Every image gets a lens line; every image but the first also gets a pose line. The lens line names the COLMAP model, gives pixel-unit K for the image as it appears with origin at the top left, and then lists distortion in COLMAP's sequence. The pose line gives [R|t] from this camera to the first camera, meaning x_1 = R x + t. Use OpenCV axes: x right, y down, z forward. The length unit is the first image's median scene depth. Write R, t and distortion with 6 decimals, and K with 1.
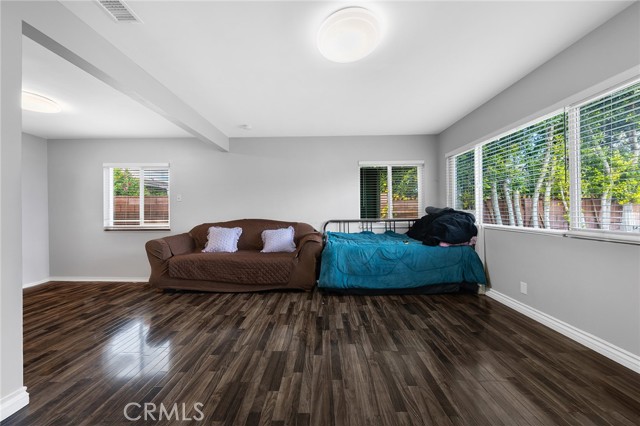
lens RADIAL K [[221.8, 0, 321.0], [0, 221.8, 207.7], [0, 0, 1]] dist [0.008119, -0.000892]
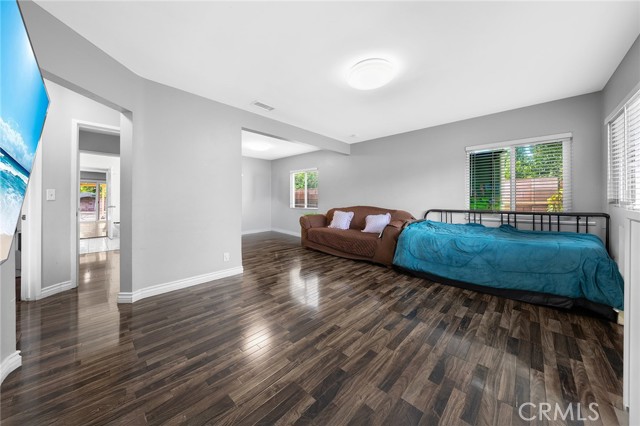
lens RADIAL K [[221.8, 0, 321.8], [0, 221.8, 199.6], [0, 0, 1]] dist [0.008119, -0.000892]
pose [[0.734051, 0.009465, -0.679028, 0.429459], [0.002980, 0.999848, 0.017159, -0.009360], [0.679088, -0.014619, 0.733912, -0.105414]]
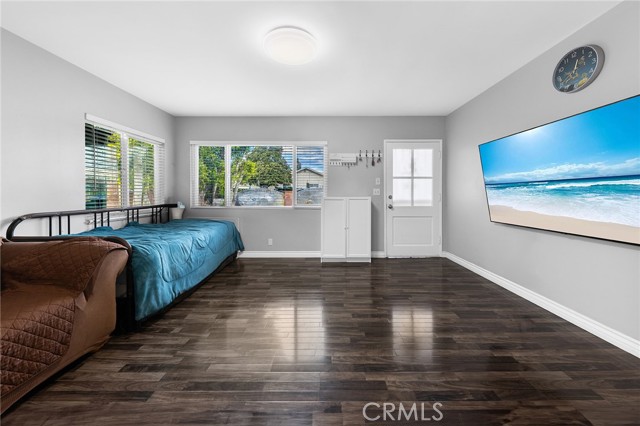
lens RADIAL K [[221.8, 0, 323.0], [0, 221.8, 198.0], [0, 0, 1]] dist [0.008119, -0.000892]
pose [[-0.011619, -0.006161, 0.999914, -0.526599], [-0.020433, 0.999774, 0.005923, 0.006306], [-0.999724, -0.020362, -0.011742, 0.431550]]
